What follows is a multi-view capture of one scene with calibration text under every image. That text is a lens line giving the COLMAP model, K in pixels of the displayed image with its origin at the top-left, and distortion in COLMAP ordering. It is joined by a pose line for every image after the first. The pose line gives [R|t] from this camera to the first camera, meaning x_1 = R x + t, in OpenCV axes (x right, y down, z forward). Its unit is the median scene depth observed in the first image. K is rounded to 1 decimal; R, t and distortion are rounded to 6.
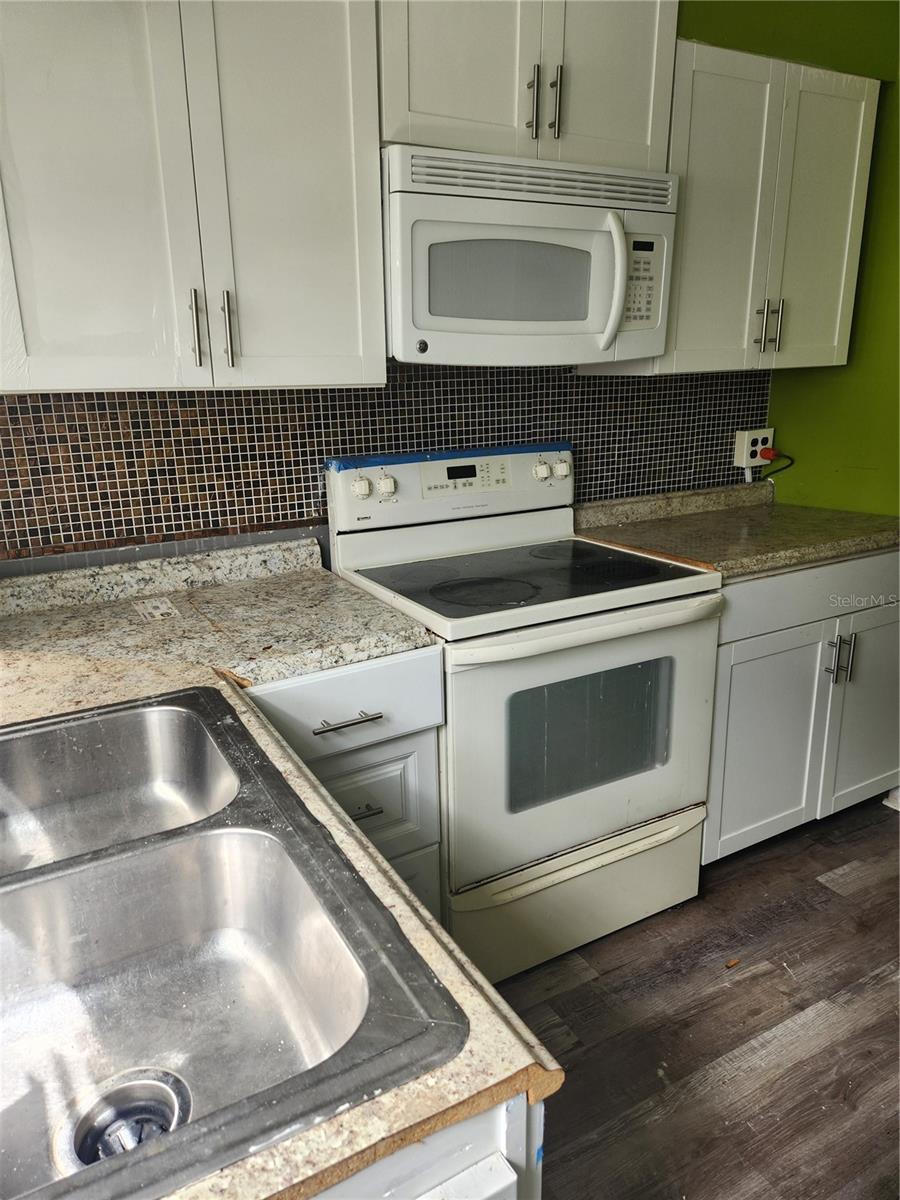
lens RADIAL K [[813.0, 0, 448.6], [0, 813.0, 586.0], [0, 0, 1]] dist [0.033853, -0.002575]
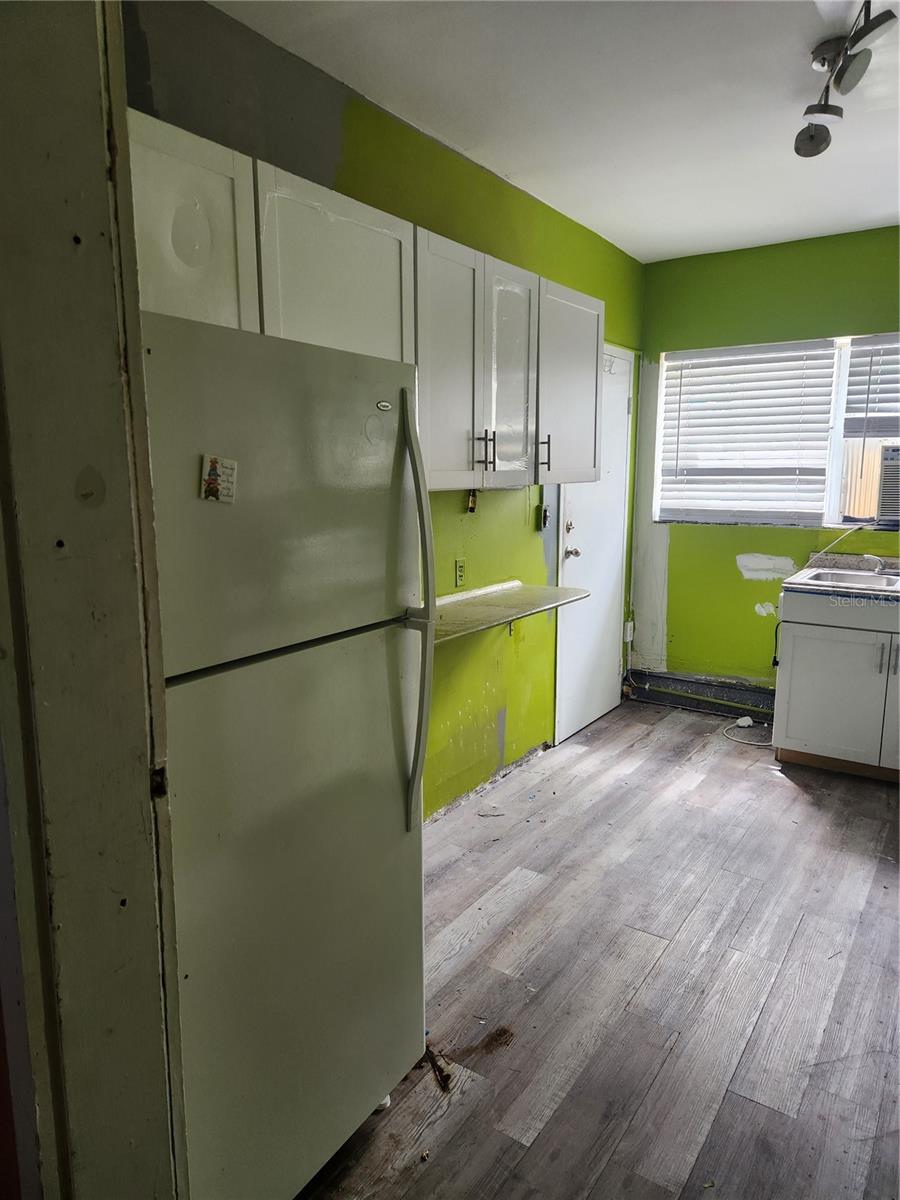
lens RADIAL K [[811.7, 0, 449.9], [0, 811.7, 604.8], [0, 0, 1]] dist [0.083512, -0.086548]
pose [[-0.886100, 0.094857, -0.453684, 1.582046], [-0.110562, 0.907319, 0.405645, -0.462653], [0.450114, 0.409602, -0.793488, 1.487954]]
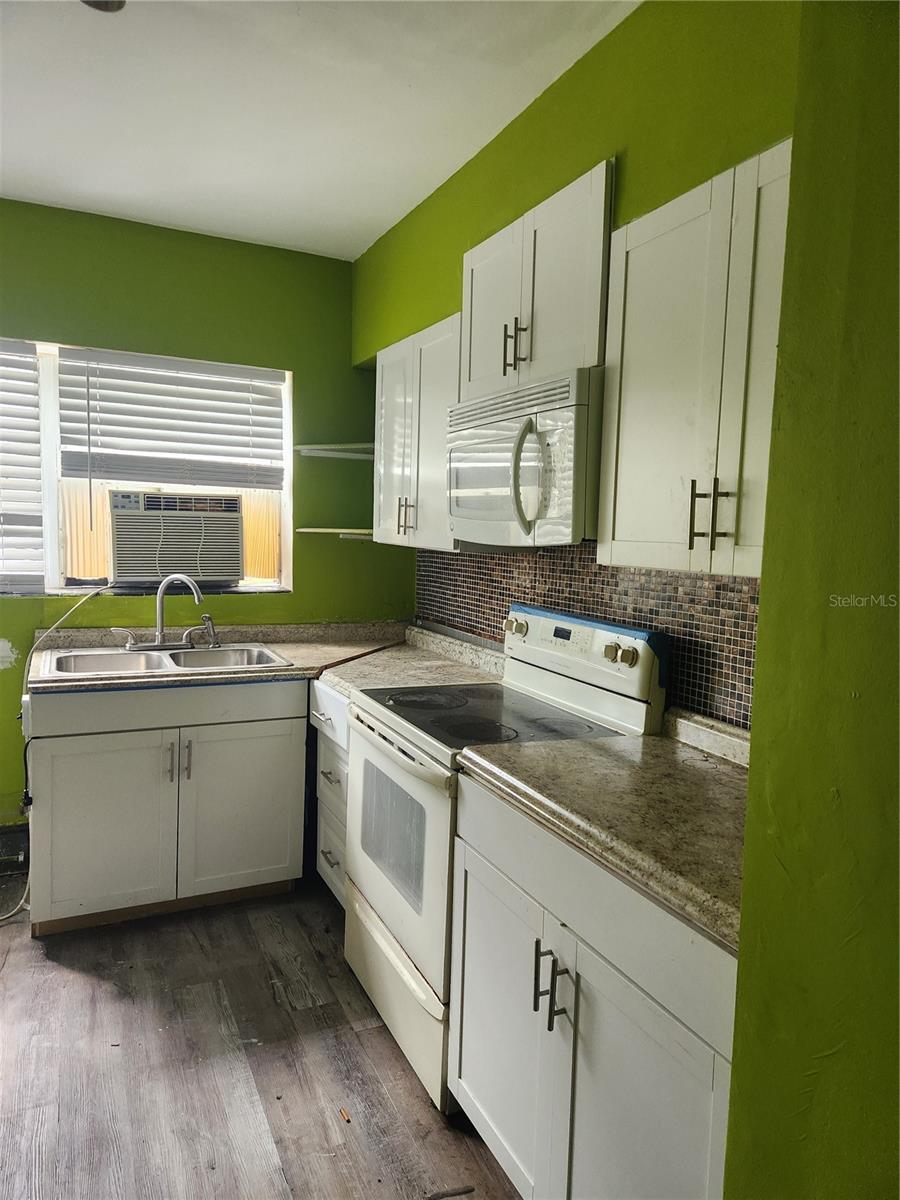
lens RADIAL K [[811.7, 0, 449.9], [0, 811.7, 604.8], [0, 0, 1]] dist [0.083512, -0.086548]
pose [[-0.076491, 0.113930, -0.990540, 1.251155], [-0.295578, 0.946203, 0.131656, -0.304793], [0.952251, 0.302852, -0.038701, 0.950872]]
